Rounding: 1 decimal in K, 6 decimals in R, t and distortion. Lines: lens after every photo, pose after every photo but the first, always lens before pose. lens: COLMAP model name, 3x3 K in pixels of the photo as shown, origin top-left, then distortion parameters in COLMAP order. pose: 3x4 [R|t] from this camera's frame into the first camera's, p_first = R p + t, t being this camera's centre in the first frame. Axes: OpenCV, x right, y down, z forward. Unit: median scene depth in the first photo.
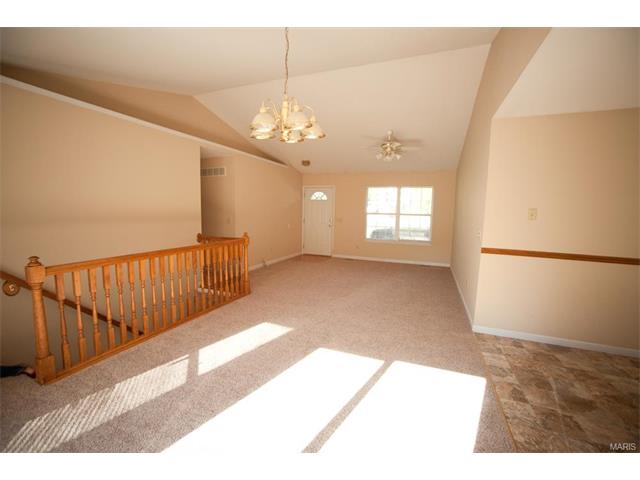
lens RADIAL K [[278.6, 0, 320.0], [0, 278.6, 240.0], [0, 0, 1]] dist [-0.003634, 0.000186]
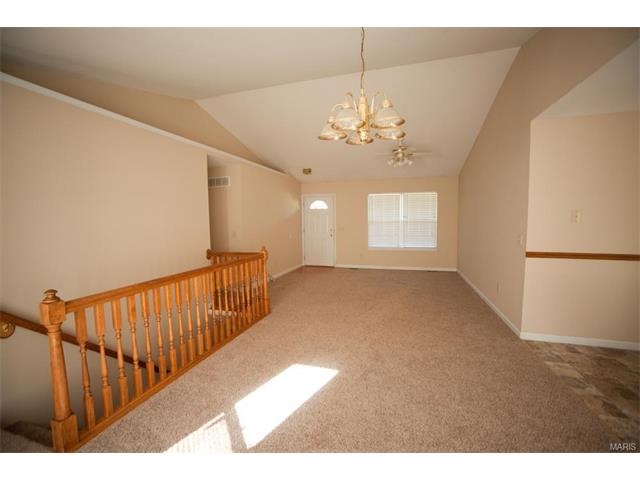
lens RADIAL K [[278.6, 0, 320.0], [0, 278.6, 240.0], [0, 0, 1]] dist [-0.003634, 0.000186]
pose [[0.995199, -0.041794, 0.088505, -0.215644], [0.044511, 0.998589, -0.028952, -0.017064], [-0.087170, 0.032752, 0.995655, 0.093343]]
